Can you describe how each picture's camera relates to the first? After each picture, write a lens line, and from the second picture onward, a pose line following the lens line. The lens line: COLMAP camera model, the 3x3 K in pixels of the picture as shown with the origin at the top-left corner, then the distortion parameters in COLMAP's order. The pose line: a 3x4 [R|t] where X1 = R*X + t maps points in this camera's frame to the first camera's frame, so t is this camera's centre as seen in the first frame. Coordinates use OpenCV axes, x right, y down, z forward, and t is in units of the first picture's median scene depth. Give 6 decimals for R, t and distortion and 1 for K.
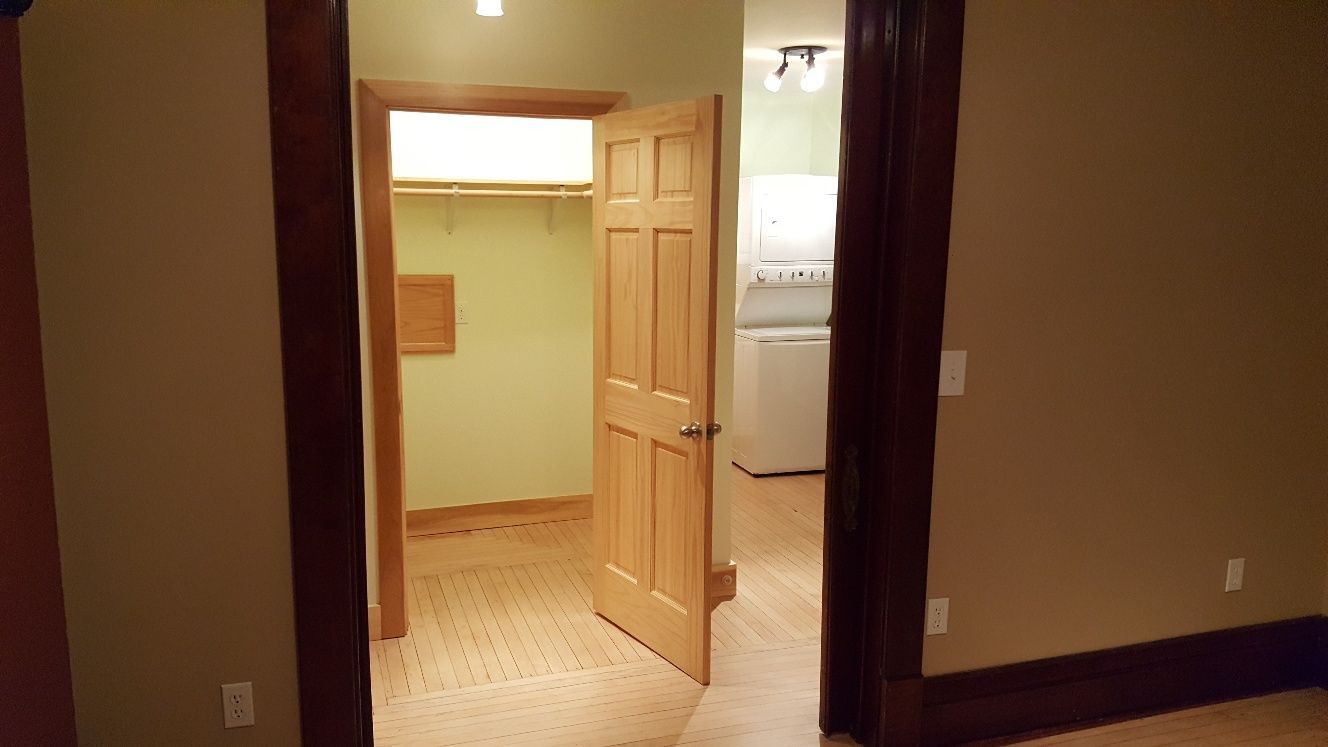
lens RADIAL K [[1011.0, 0, 665.2], [0, 1011.0, 375.5], [0, 0, 1]] dist [0.078157, -0.073543]
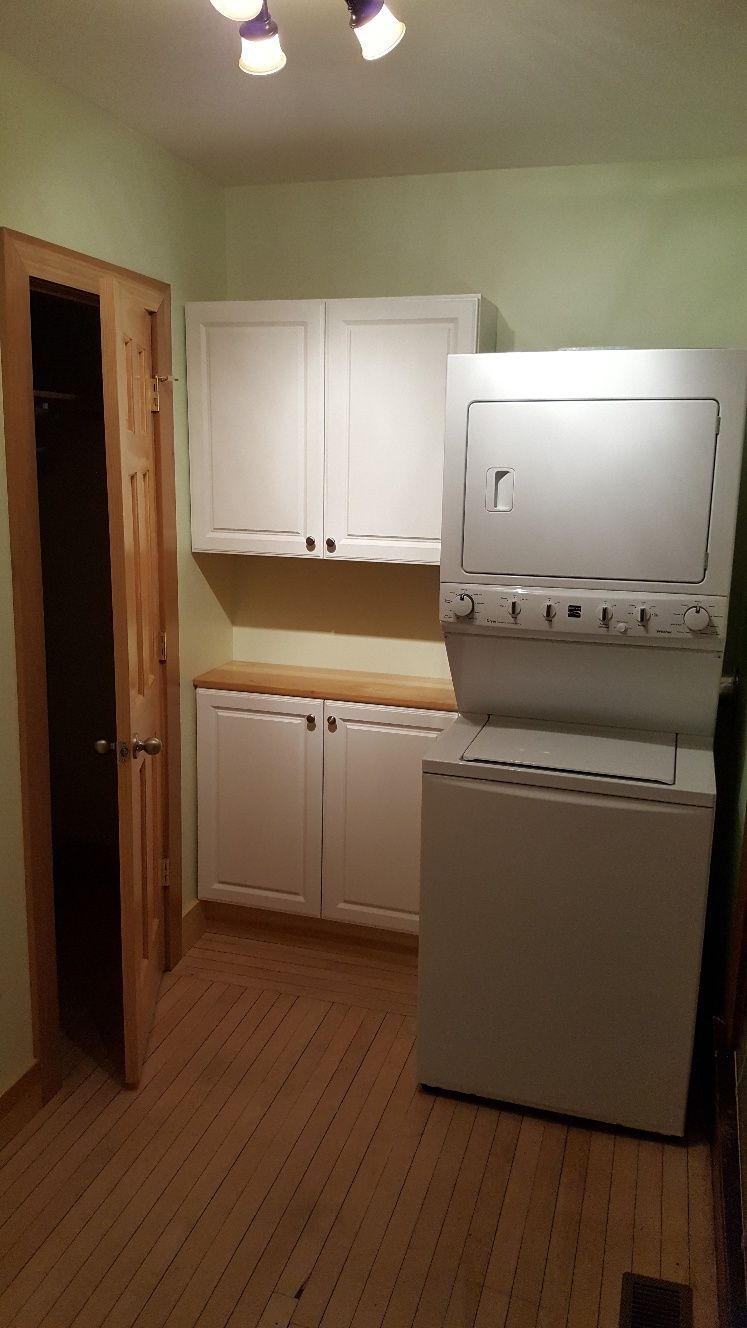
lens RADIAL K [[1014.6, 0, 370.9], [0, 1014.6, 661.4], [0, 0, 1]] dist [0.076274, -0.086416]
pose [[0.812203, 0.128174, -0.569121, 0.291763], [-0.105217, 0.991752, 0.073200, -0.102033], [0.573809, 0.000428, 0.818989, 0.648297]]
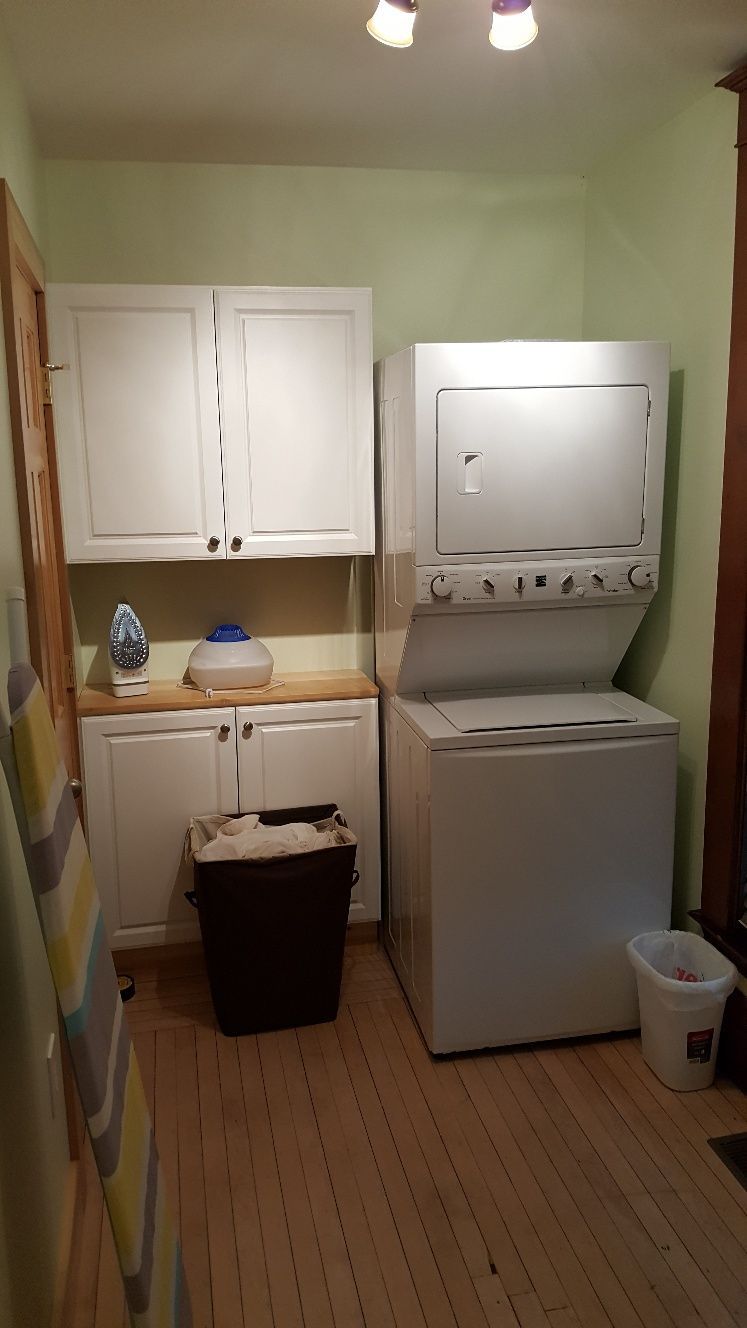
lens RADIAL K [[1011.0, 0, 376.4], [0, 1011.0, 667.5], [0, 0, 1]] dist [0.078157, -0.073543]
pose [[0.992677, 0.000873, -0.120797, 0.117845], [0.004776, 0.998908, 0.046467, -0.084883], [0.120706, -0.046704, 0.991589, 0.581855]]
